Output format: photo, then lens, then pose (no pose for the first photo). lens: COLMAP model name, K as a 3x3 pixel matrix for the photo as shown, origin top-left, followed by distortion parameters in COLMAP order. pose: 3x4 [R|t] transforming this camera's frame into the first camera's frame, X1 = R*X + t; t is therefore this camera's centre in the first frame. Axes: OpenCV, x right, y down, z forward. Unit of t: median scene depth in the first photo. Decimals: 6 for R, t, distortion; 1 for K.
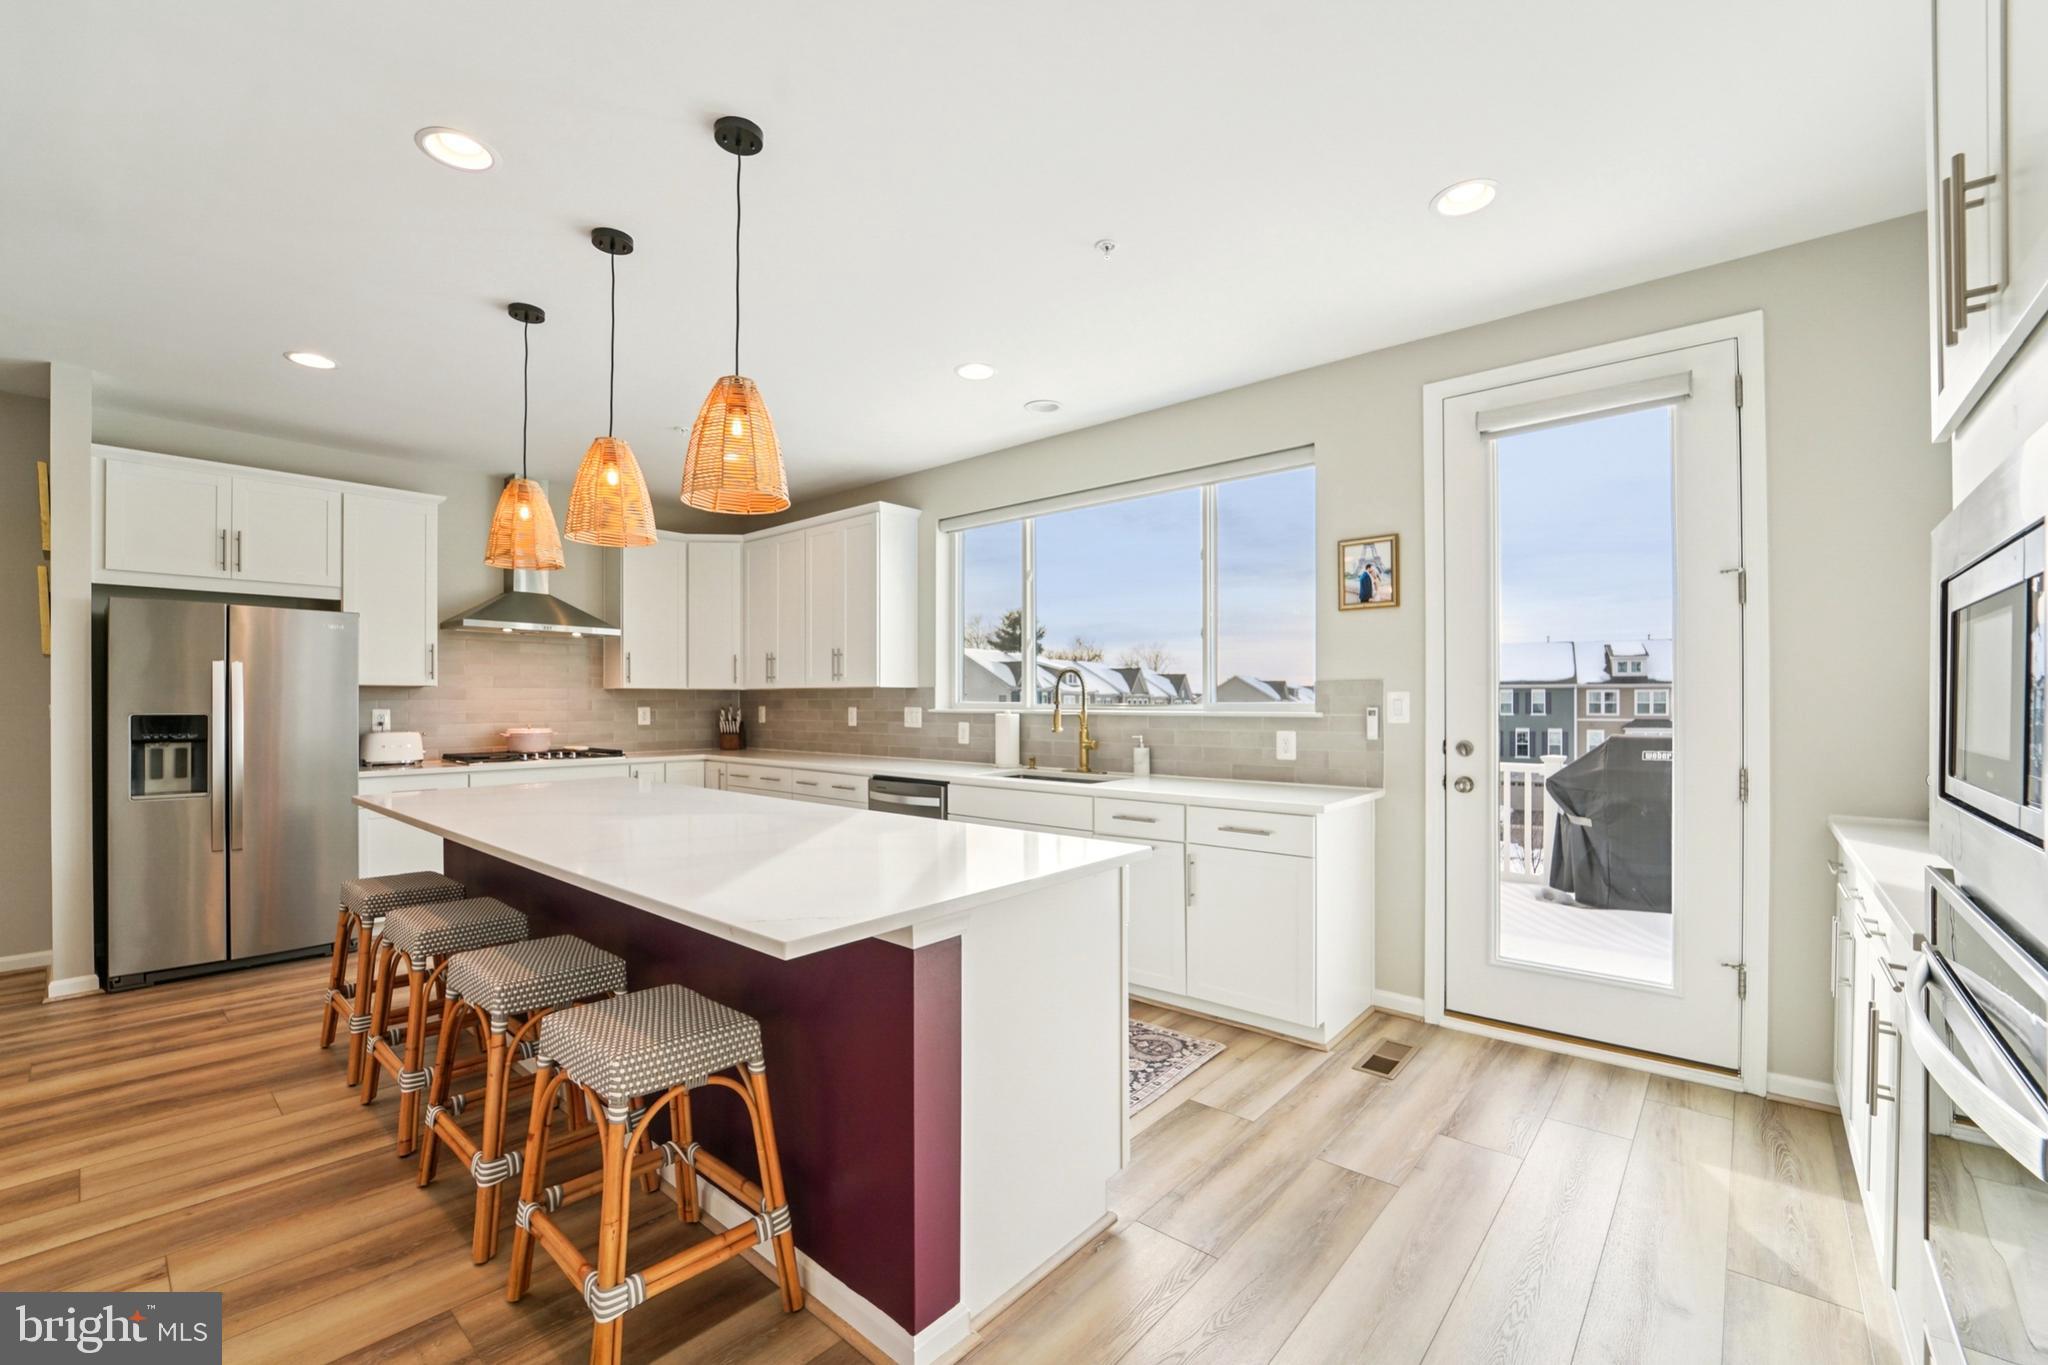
lens RADIAL K [[836.6, 0, 1033.1], [0, 836.6, 702.2], [0, 0, 1]] dist [-0.027290, 0.000047]
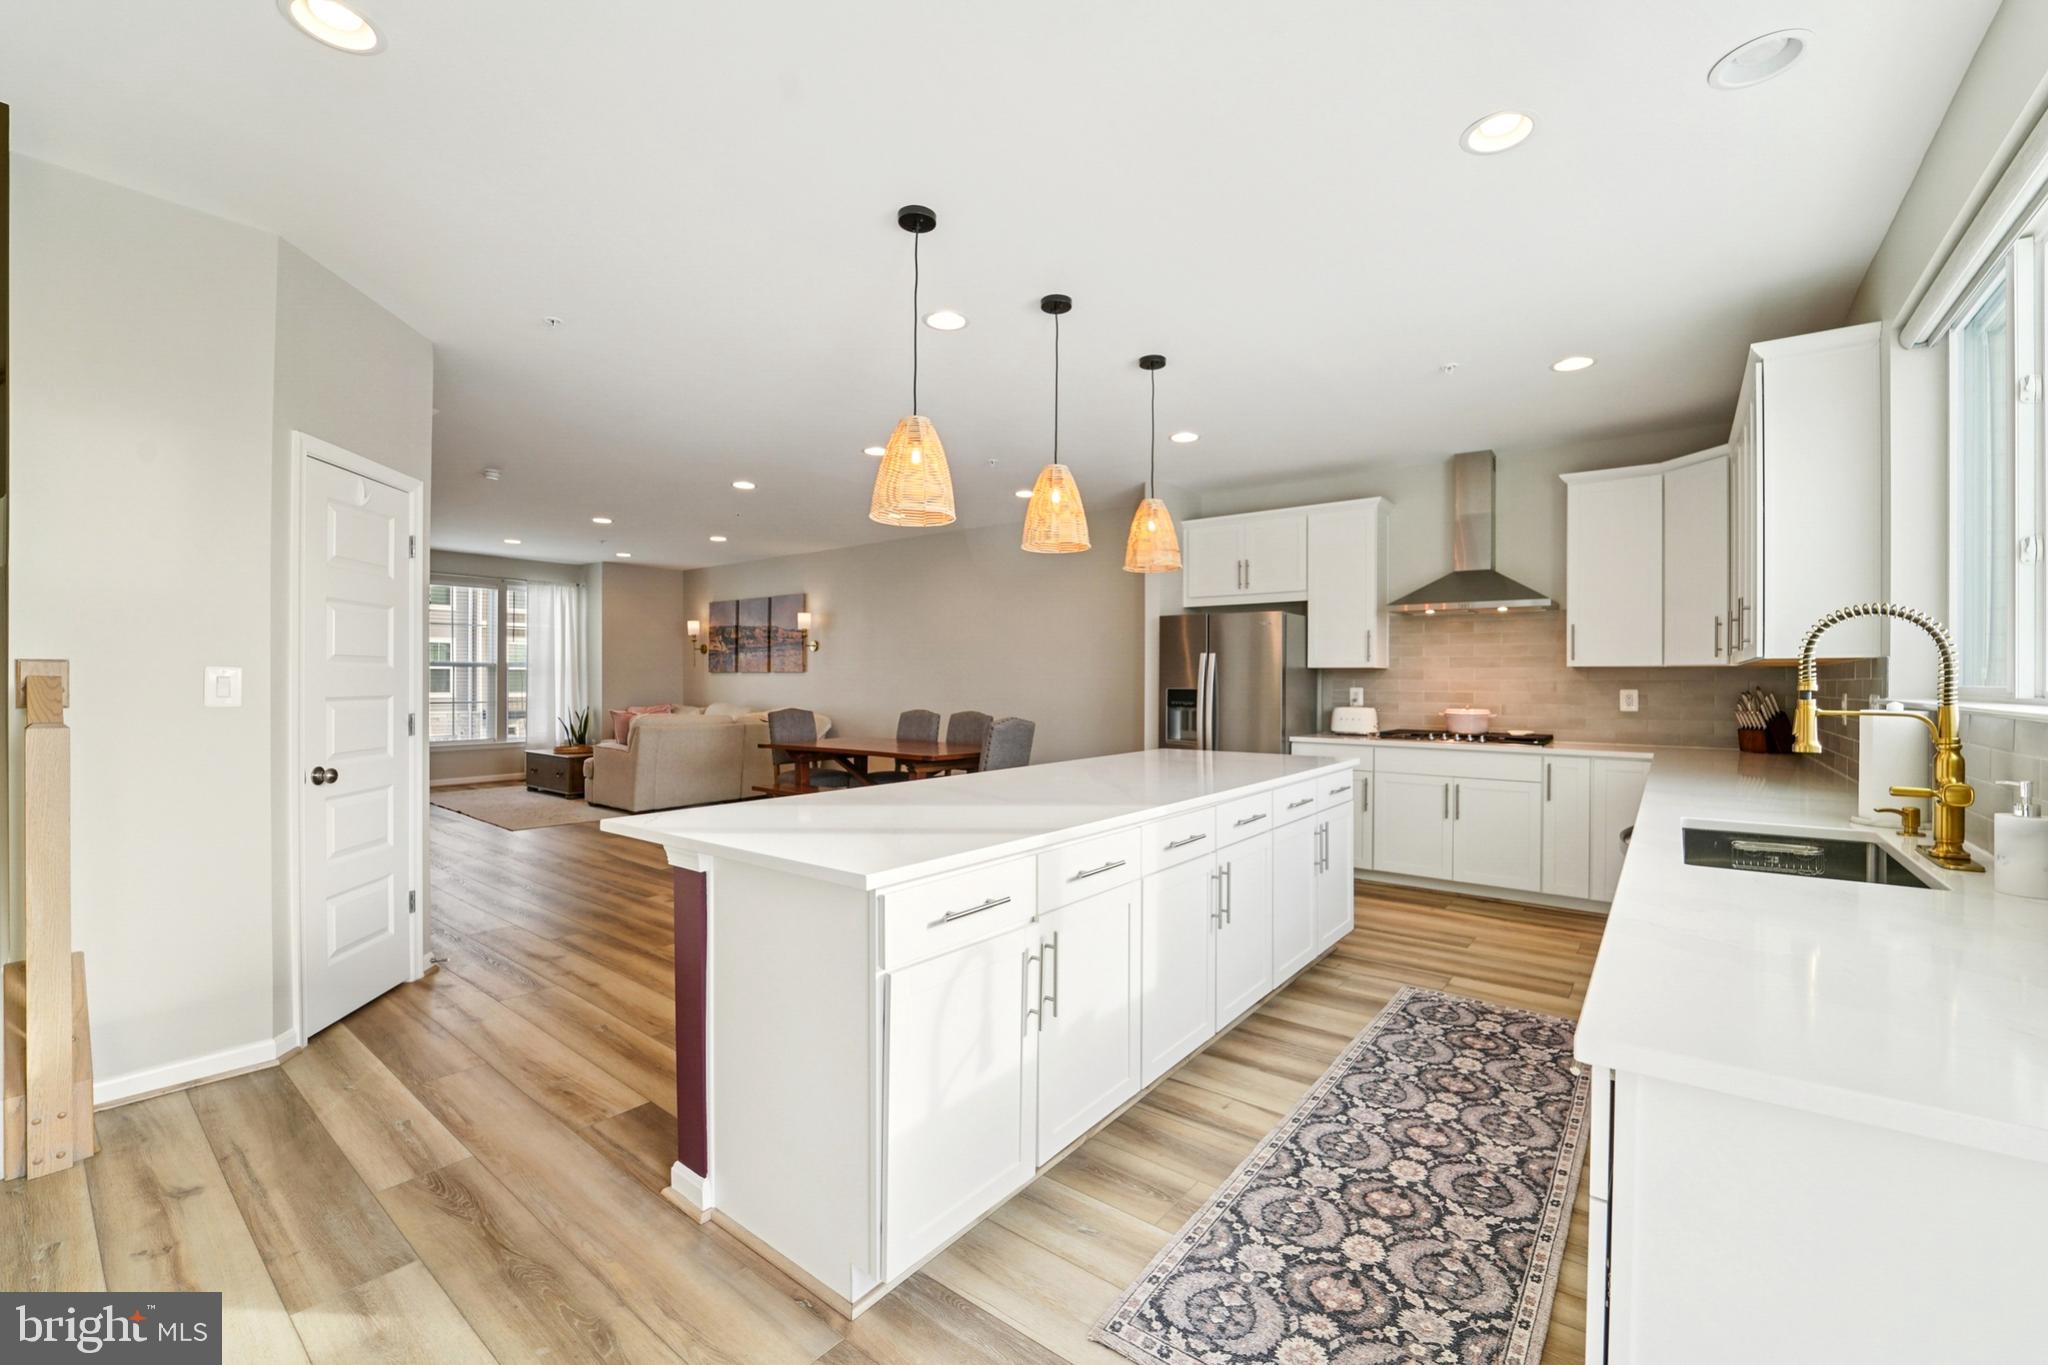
lens RADIAL K [[838.6, 0, 1030.5], [0, 838.6, 687.3], [0, 0, 1]] dist [-0.022120, 0.000017]
pose [[0.049327, 0.008895, -0.998743, 0.358926], [-0.004722, 0.999951, 0.008672, -0.000478], [0.998771, 0.004288, 0.049367, 0.445248]]
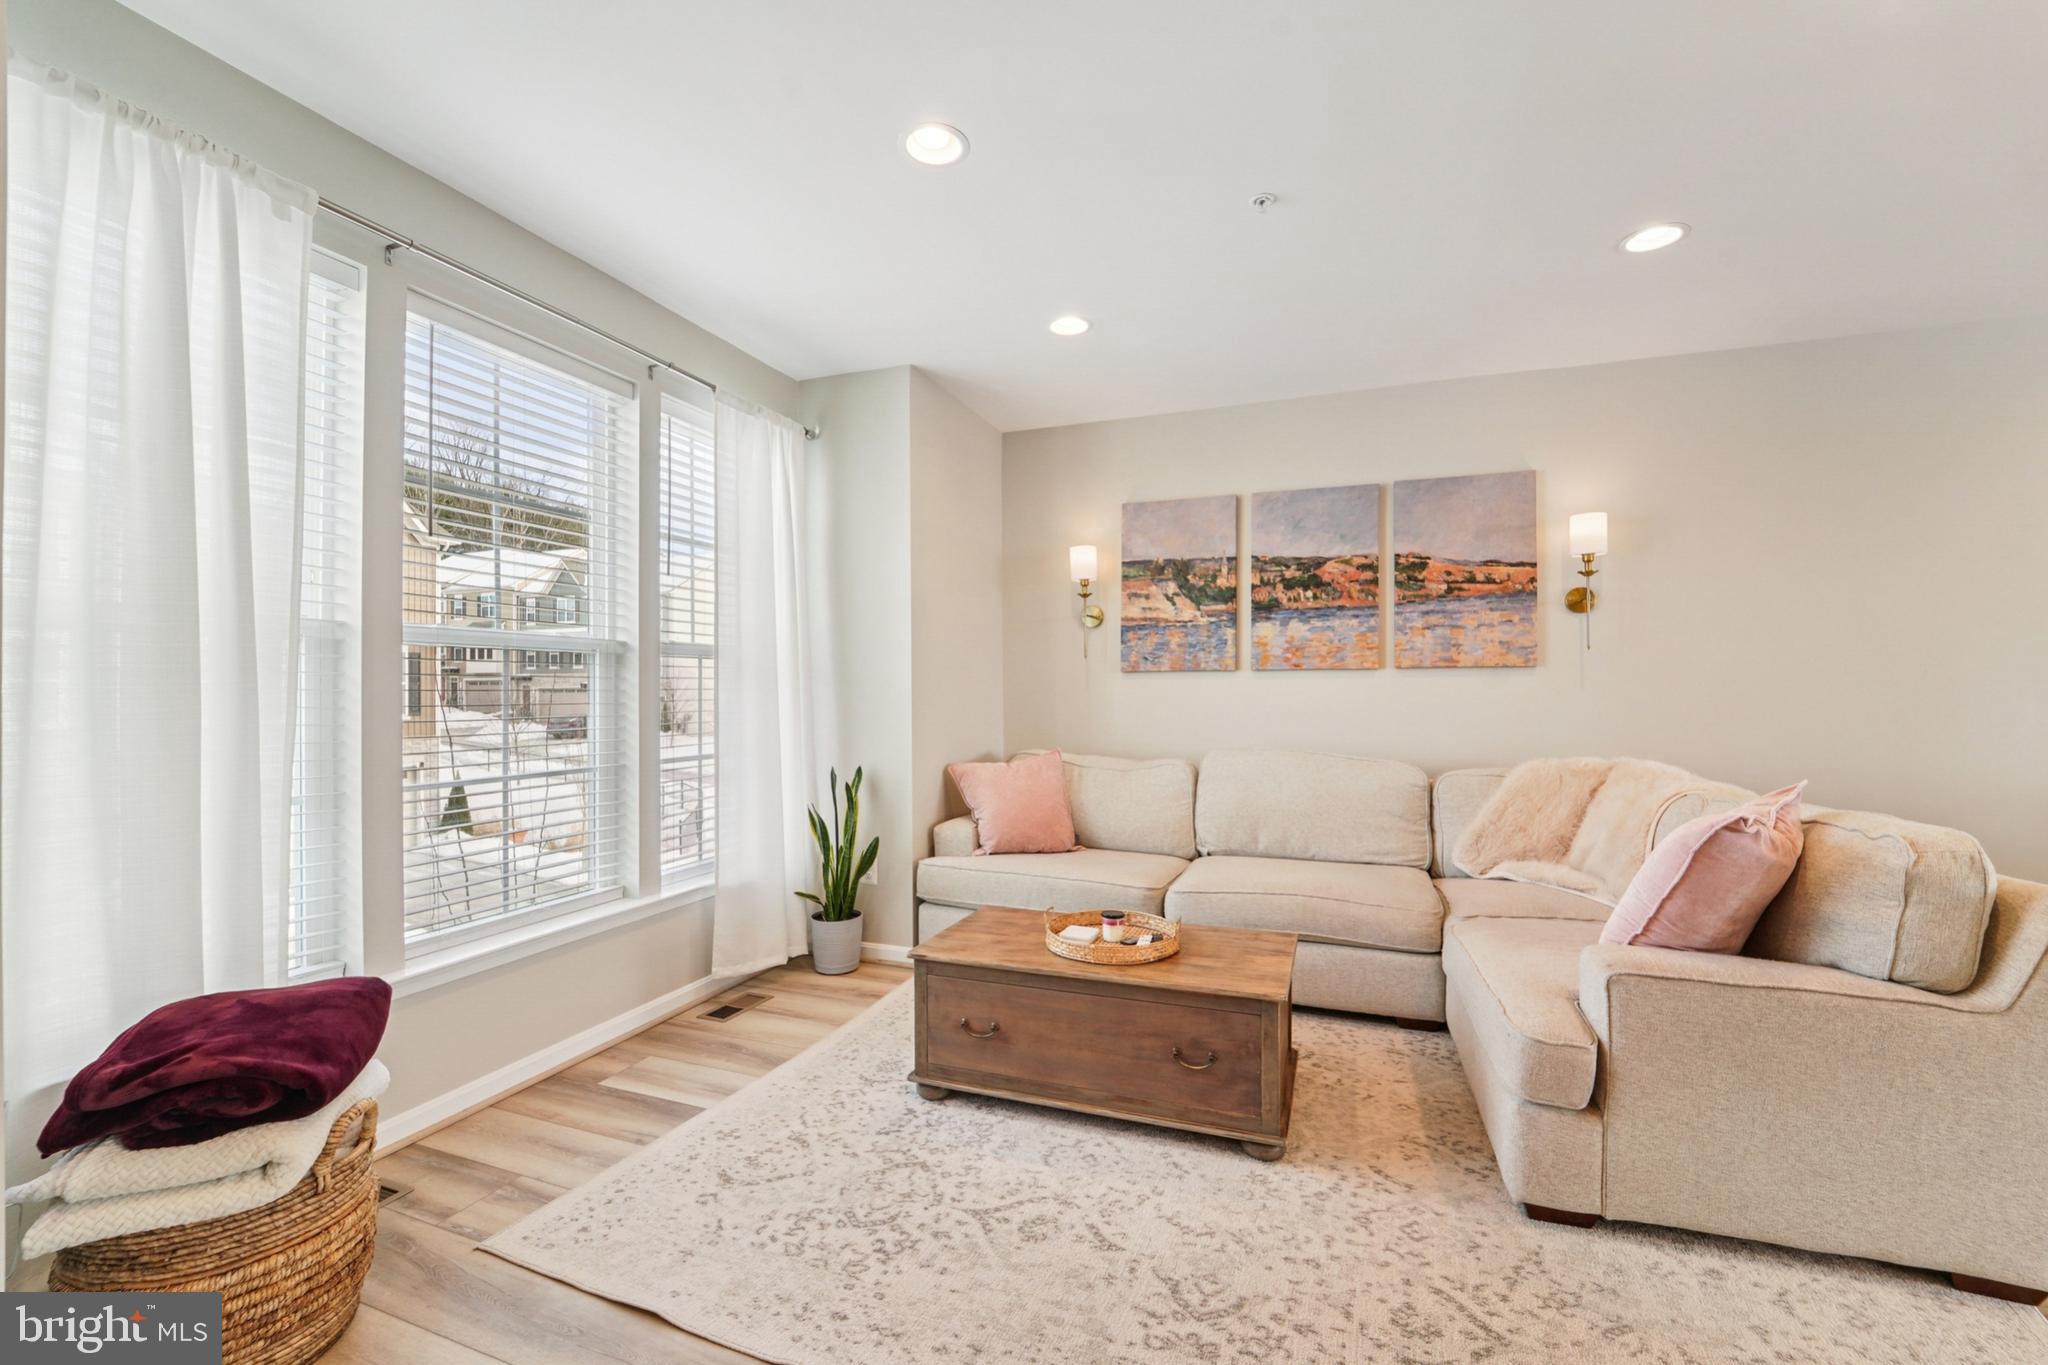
lens RADIAL K [[838.6, 0, 1030.5], [0, 838.6, 687.3], [0, 0, 1]] dist [-0.022120, 0.000017]
pose [[0.346928, -0.008651, -0.937852, -1.007621], [0.005015, 0.999960, -0.007368, 0.006031], [0.937878, -0.002147, 0.346957, -0.657854]]
